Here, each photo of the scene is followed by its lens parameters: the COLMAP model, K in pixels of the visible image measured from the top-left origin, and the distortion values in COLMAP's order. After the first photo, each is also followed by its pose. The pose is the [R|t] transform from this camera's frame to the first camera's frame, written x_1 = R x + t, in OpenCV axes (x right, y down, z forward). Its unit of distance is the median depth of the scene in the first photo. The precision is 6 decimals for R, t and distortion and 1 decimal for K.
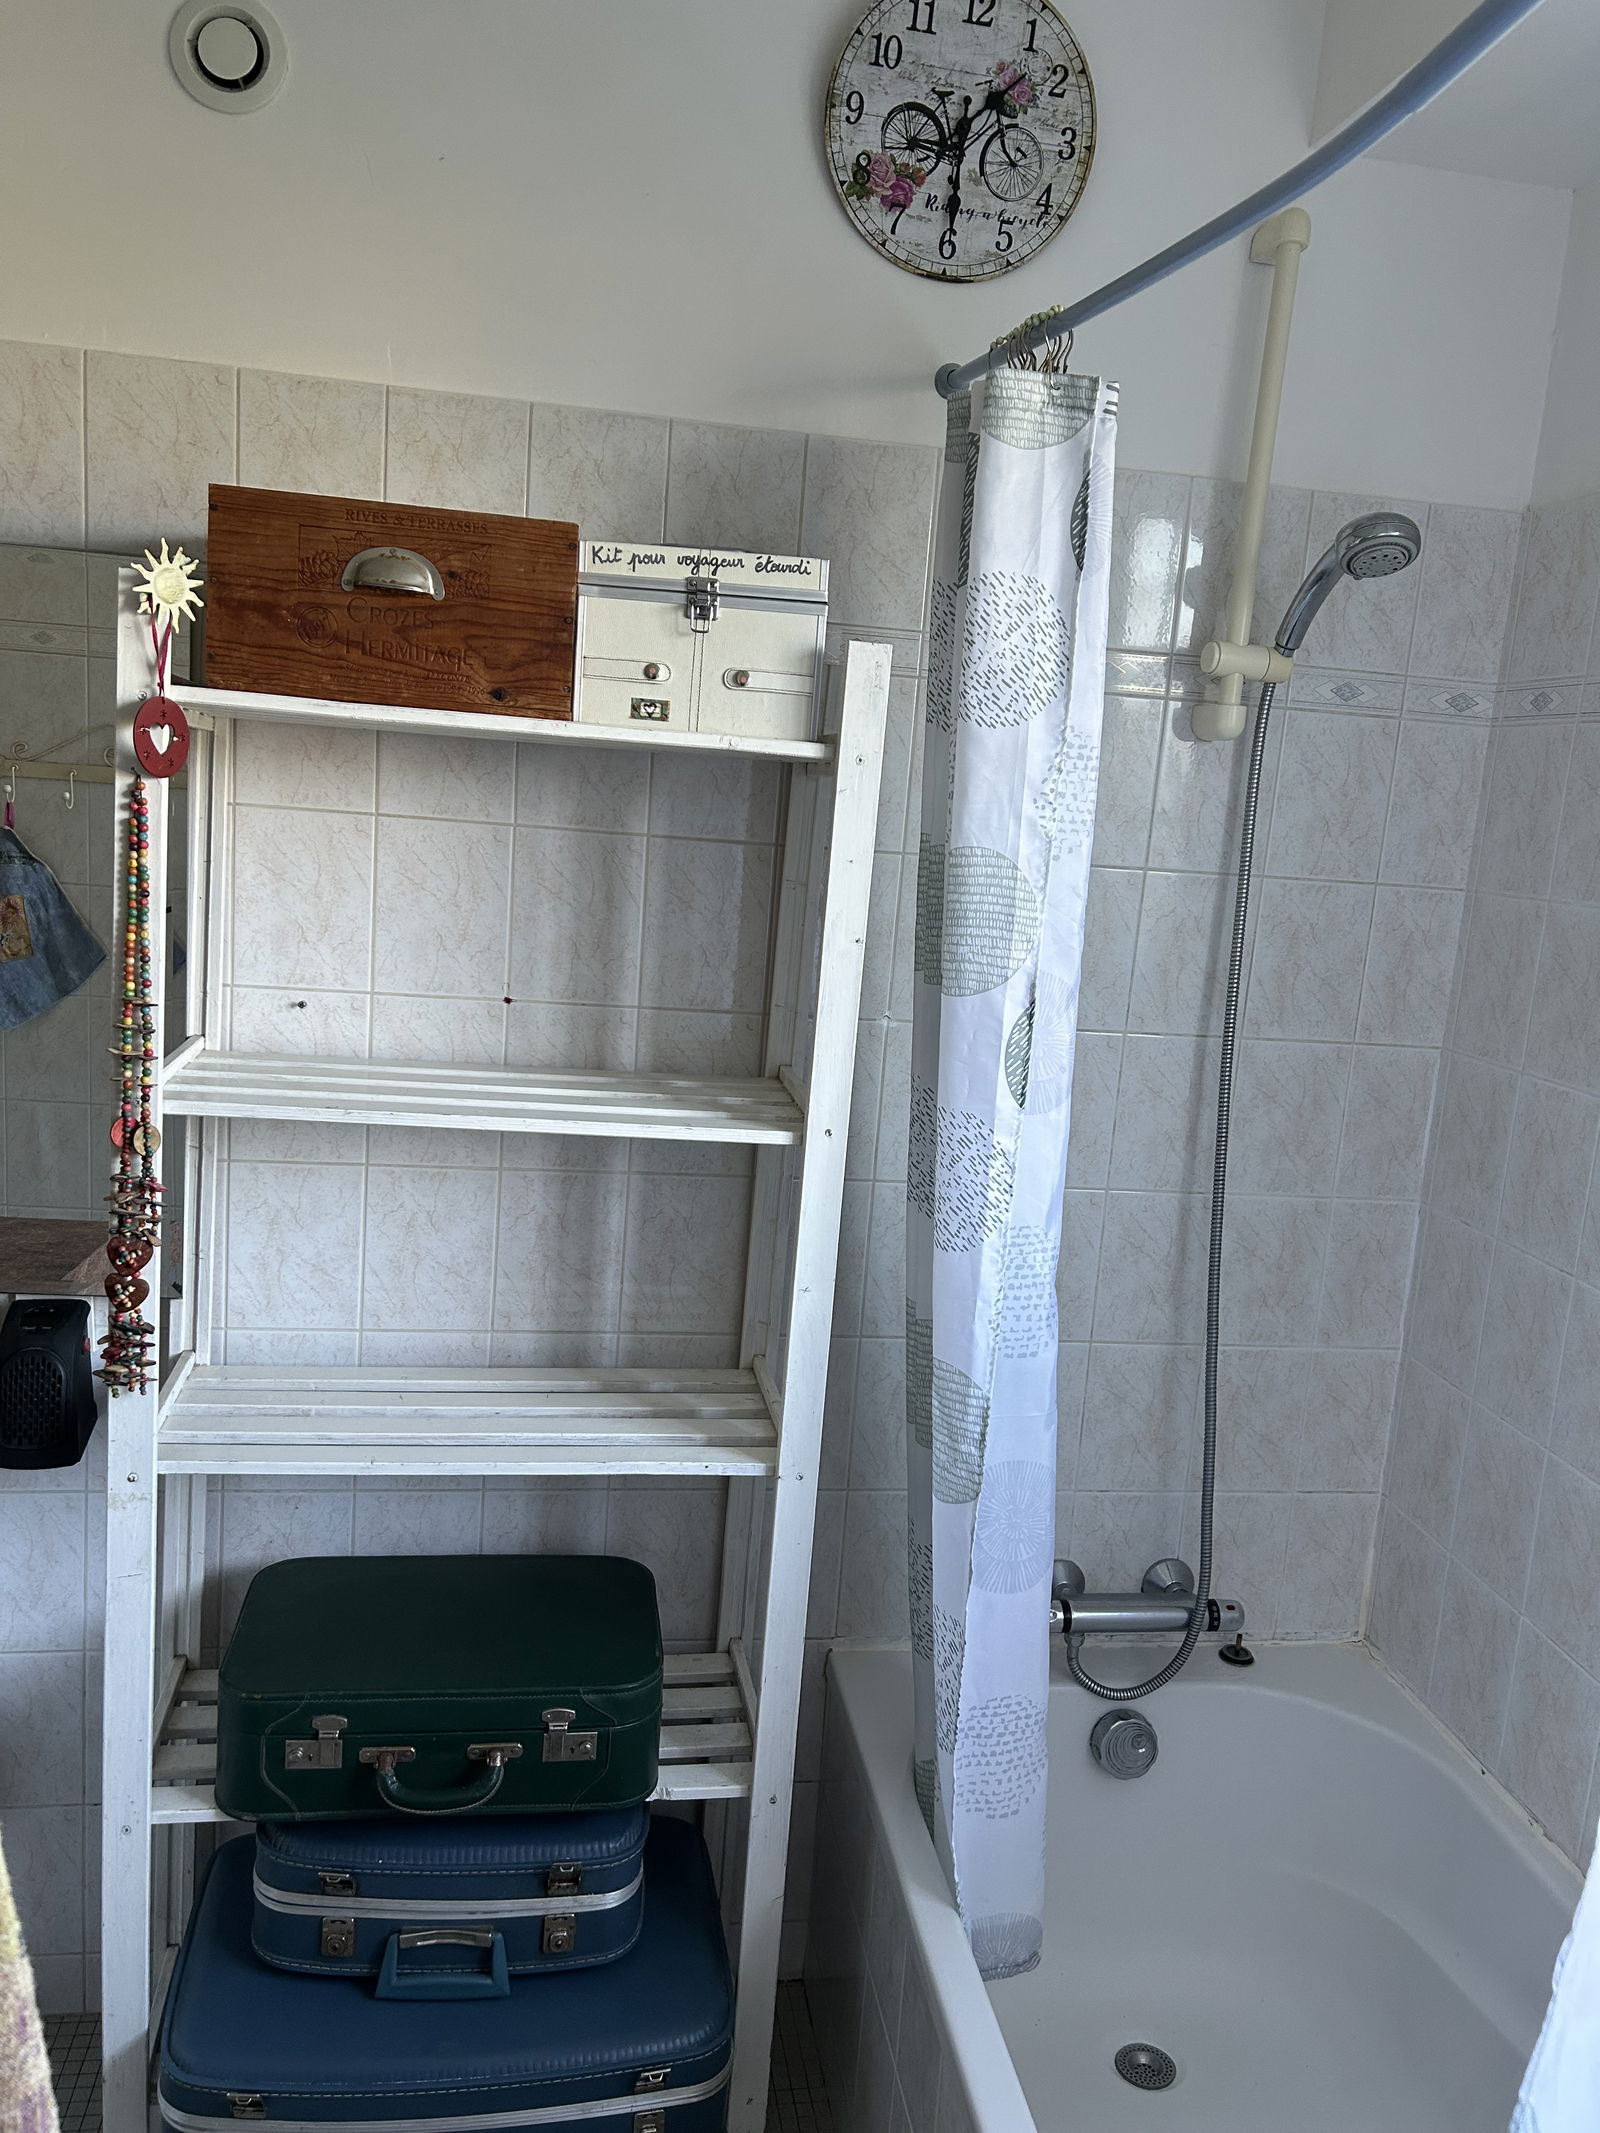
lens RADIAL K [[1603.1, 0, 796.1], [0, 1603.1, 1063.9], [0, 0, 1]] dist [0.001250, 0.000595]
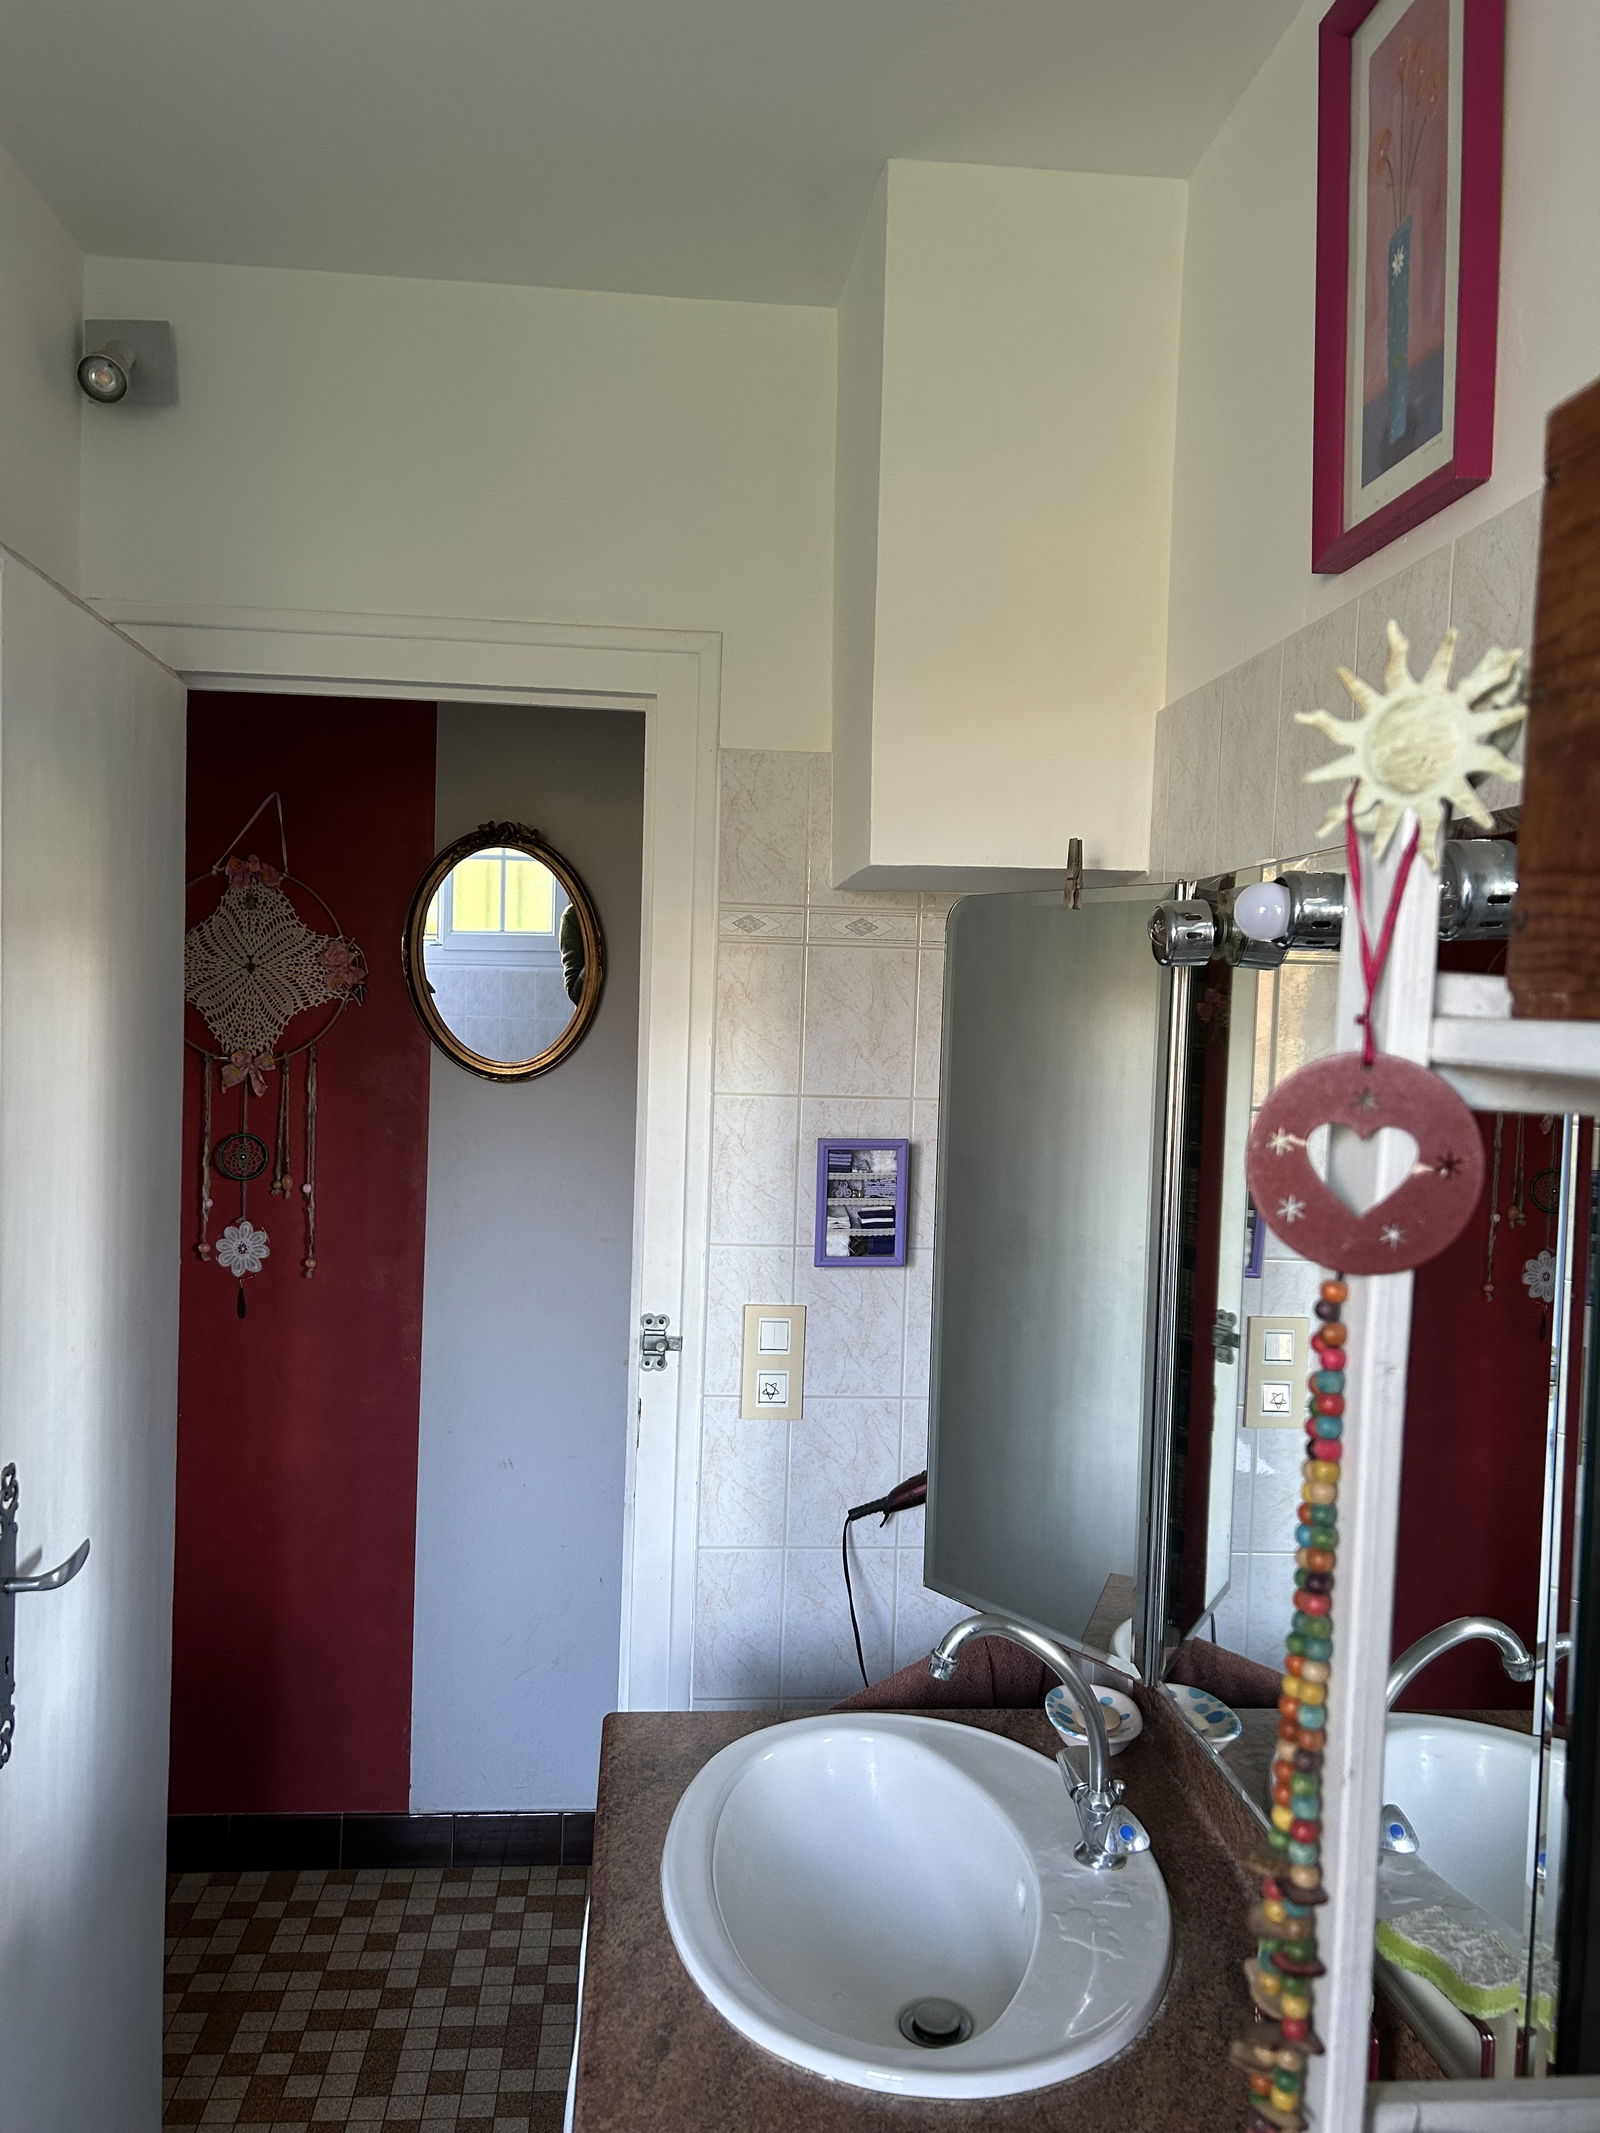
lens RADIAL K [[1603.1, 0, 797.9], [0, 1603.1, 1068.6], [0, 0, 1]] dist [0.001250, 0.000595]
pose [[-0.060224, -0.045989, -0.997125, -0.032214], [-0.201641, 0.978905, -0.032970, -0.189801], [0.977606, 0.199075, -0.068227, 0.910626]]
